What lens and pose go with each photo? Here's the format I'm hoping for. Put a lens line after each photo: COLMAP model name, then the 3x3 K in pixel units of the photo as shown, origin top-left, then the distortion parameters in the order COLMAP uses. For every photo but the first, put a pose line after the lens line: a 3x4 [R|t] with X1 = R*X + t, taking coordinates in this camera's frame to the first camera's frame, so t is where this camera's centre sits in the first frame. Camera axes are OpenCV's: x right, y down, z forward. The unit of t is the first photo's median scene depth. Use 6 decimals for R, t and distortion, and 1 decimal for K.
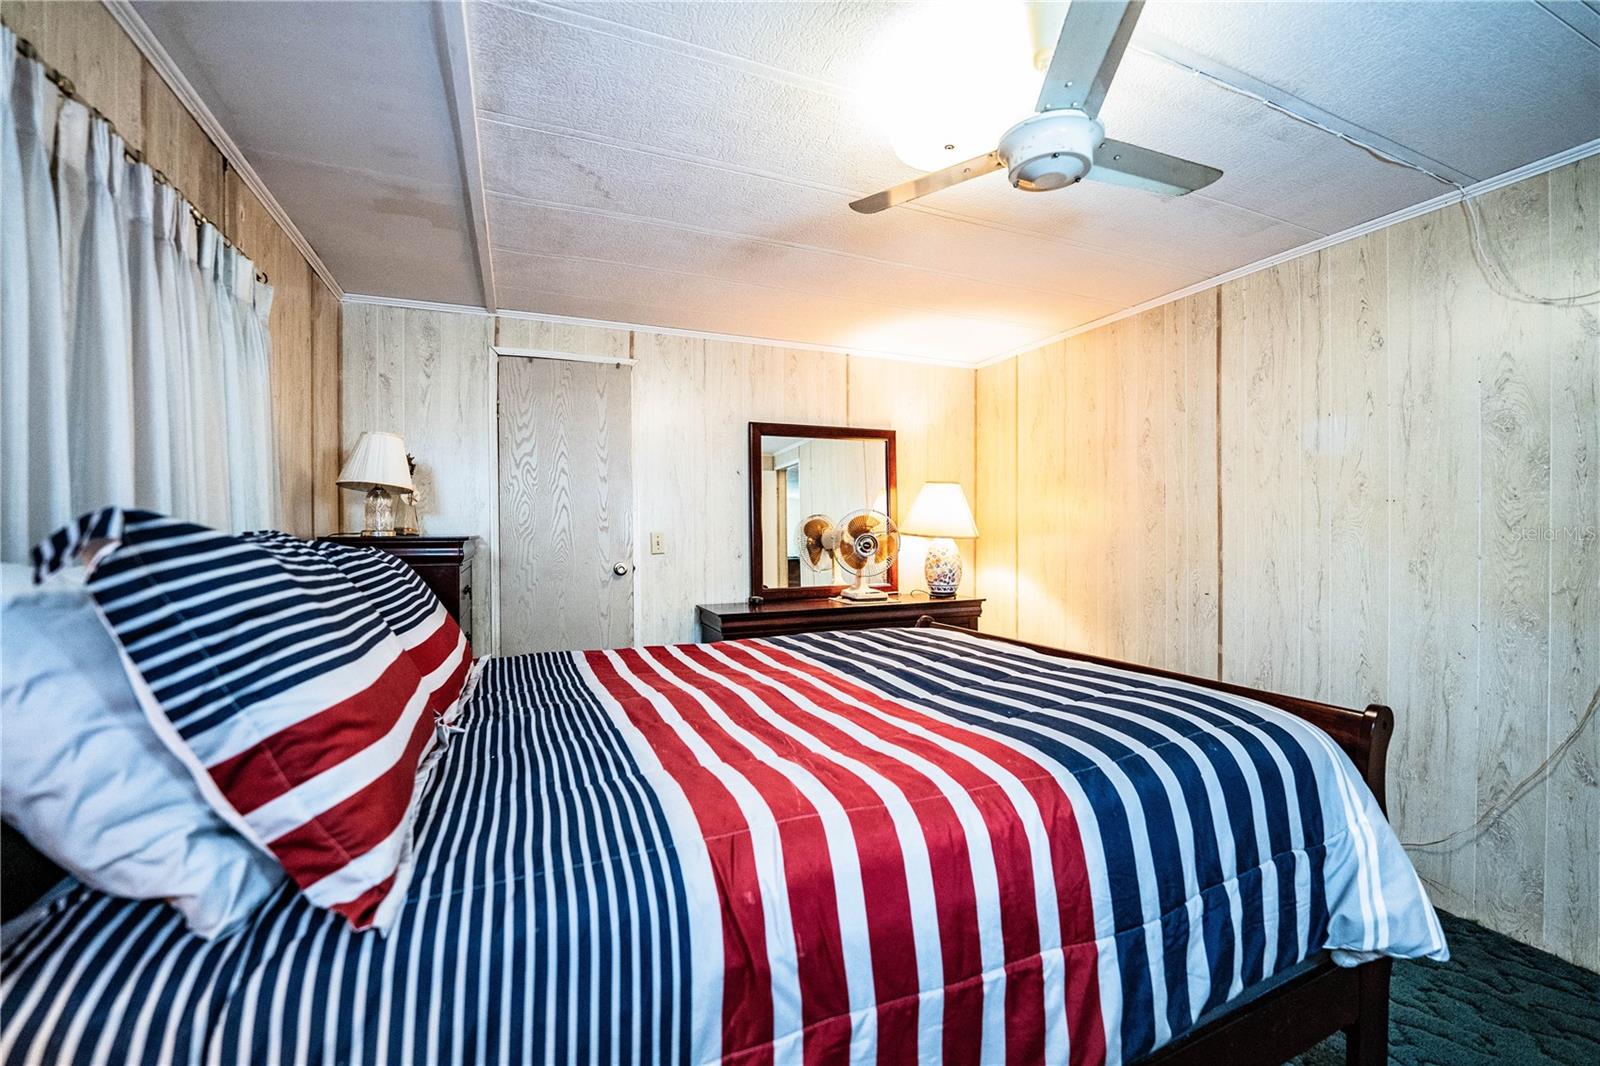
lens RADIAL K [[652.6, 0, 796.9], [0, 652.6, 538.6], [0, 0, 1]] dist [-0.030171, 0.004491]
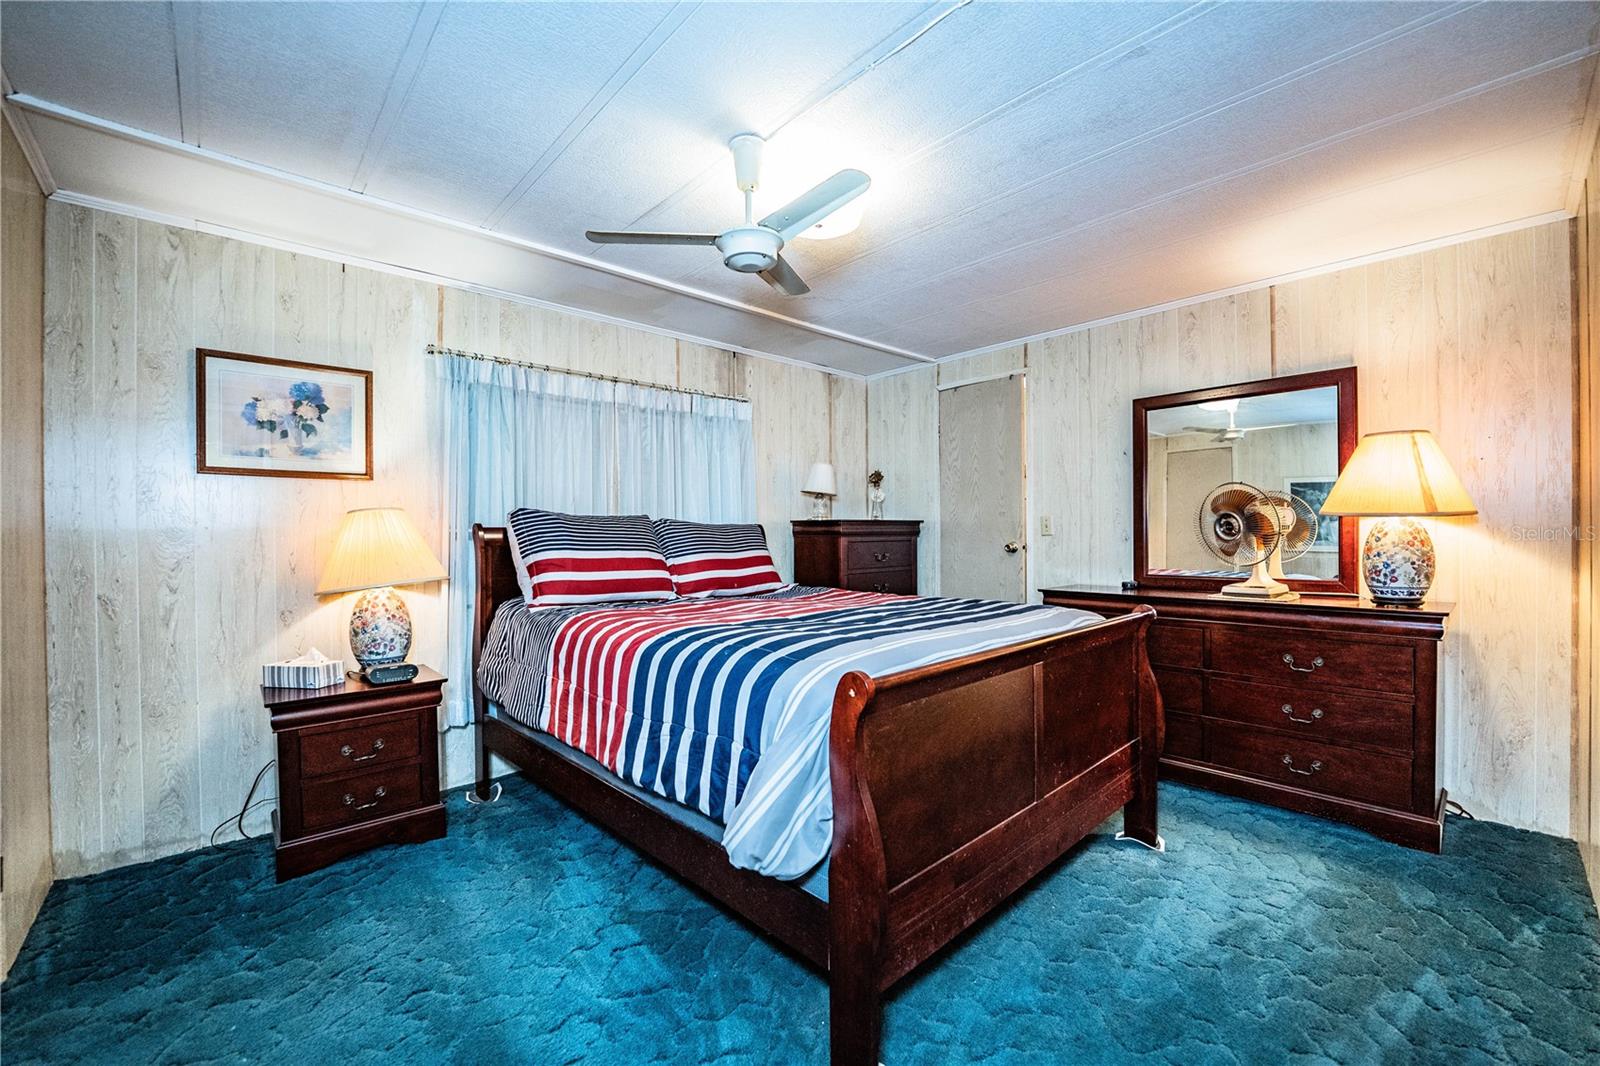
lens RADIAL K [[652.6, 0, 797.0], [0, 652.6, 538.0], [0, 0, 1]] dist [-0.030171, 0.004491]
pose [[0.325382, 0.010172, -0.945528, 0.720032], [-0.005112, 0.999946, 0.008998, 0.020779], [0.945569, 0.001905, 0.325417, 0.236290]]
